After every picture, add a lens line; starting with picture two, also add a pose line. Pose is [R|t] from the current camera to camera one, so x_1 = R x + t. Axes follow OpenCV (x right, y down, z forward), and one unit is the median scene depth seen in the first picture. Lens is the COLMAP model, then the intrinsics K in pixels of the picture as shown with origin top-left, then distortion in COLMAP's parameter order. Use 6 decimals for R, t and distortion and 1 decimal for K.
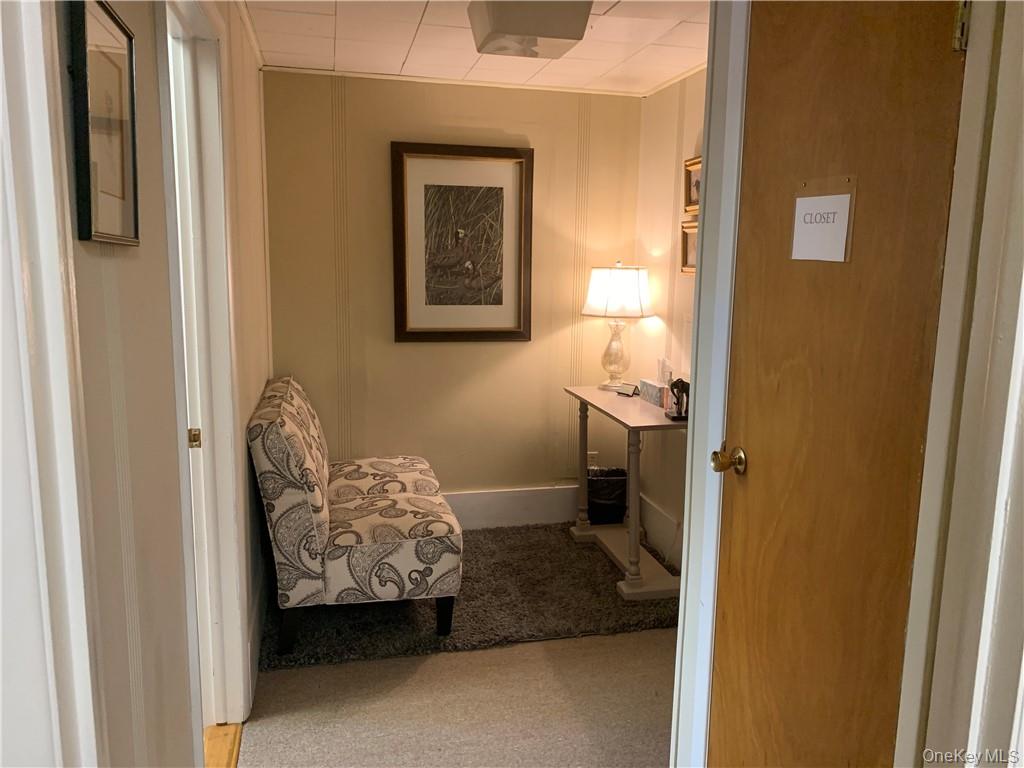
lens RADIAL K [[782.5, 0, 512.5], [0, 782.5, 375.0], [0, 0, 1]] dist [-0.005451, -0.004208]
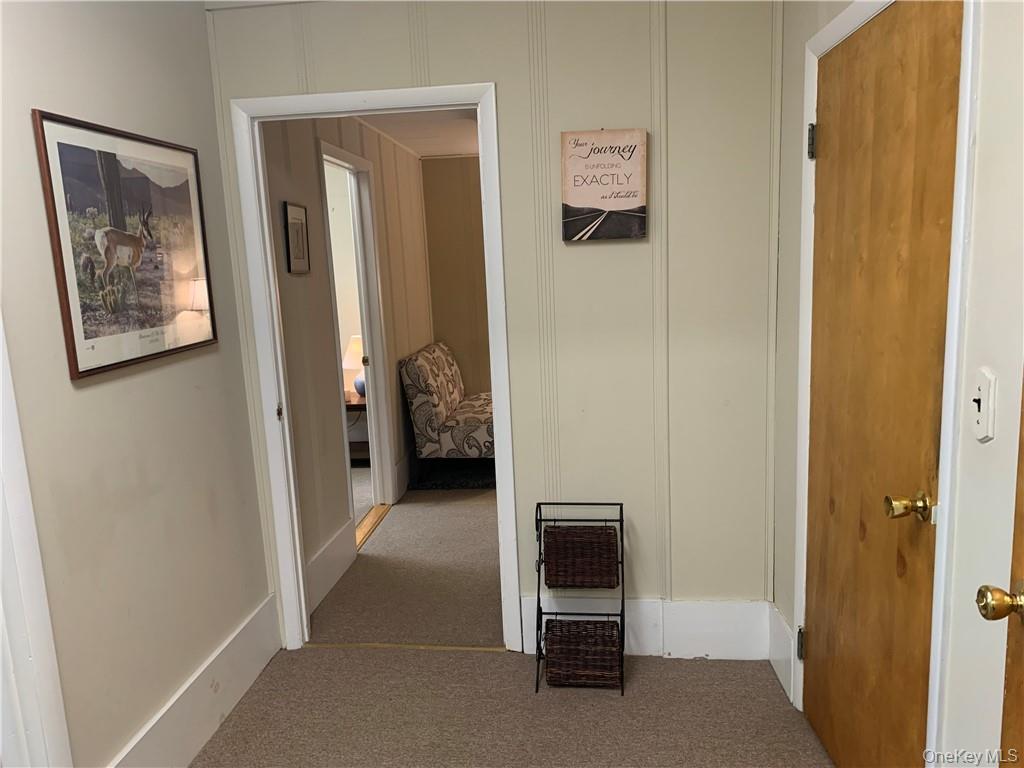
lens RADIAL K [[779.2, 0, 513.8], [0, 779.2, 398.4], [0, 0, 1]] dist [0.085807, -0.116470]
pose [[0.945569, -0.000093, -0.325422, 0.537897], [0.008209, 0.999689, 0.023568, 0.111631], [0.325318, -0.024957, 0.945275, -0.707623]]
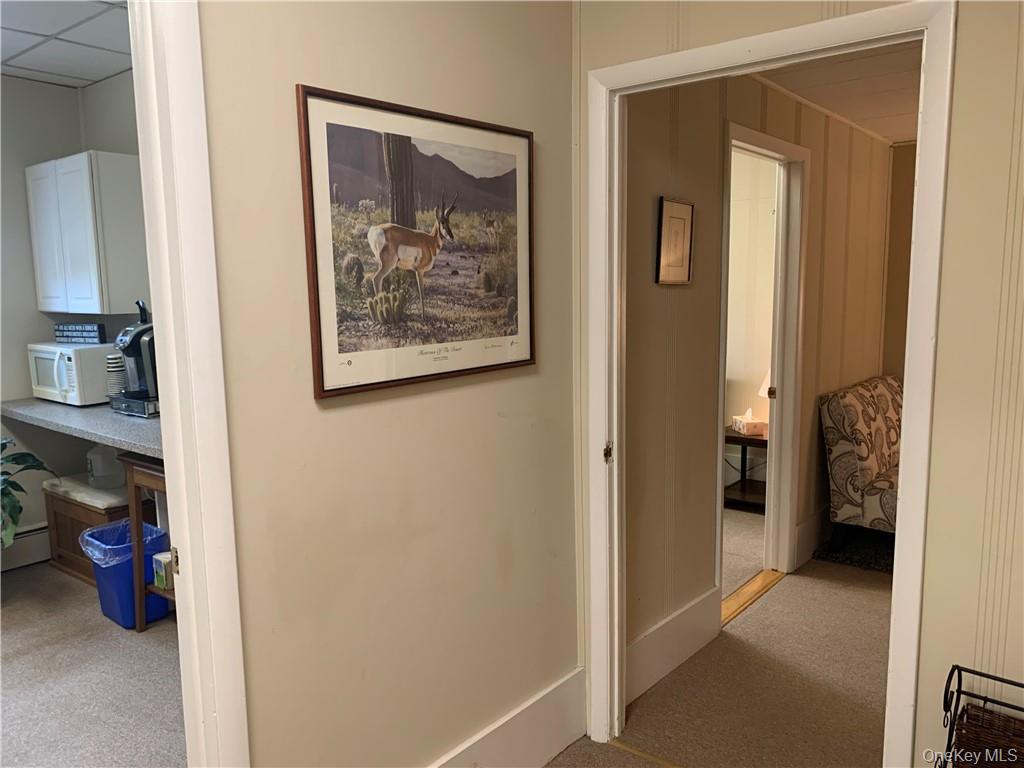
lens RADIAL K [[779.2, 0, 513.8], [0, 779.2, 398.4], [0, 0, 1]] dist [0.085807, -0.116470]
pose [[0.607648, 0.088067, -0.789308, 0.504054], [-0.097613, 0.994580, 0.035823, 0.071174], [0.788185, 0.055279, 0.612951, -0.414886]]
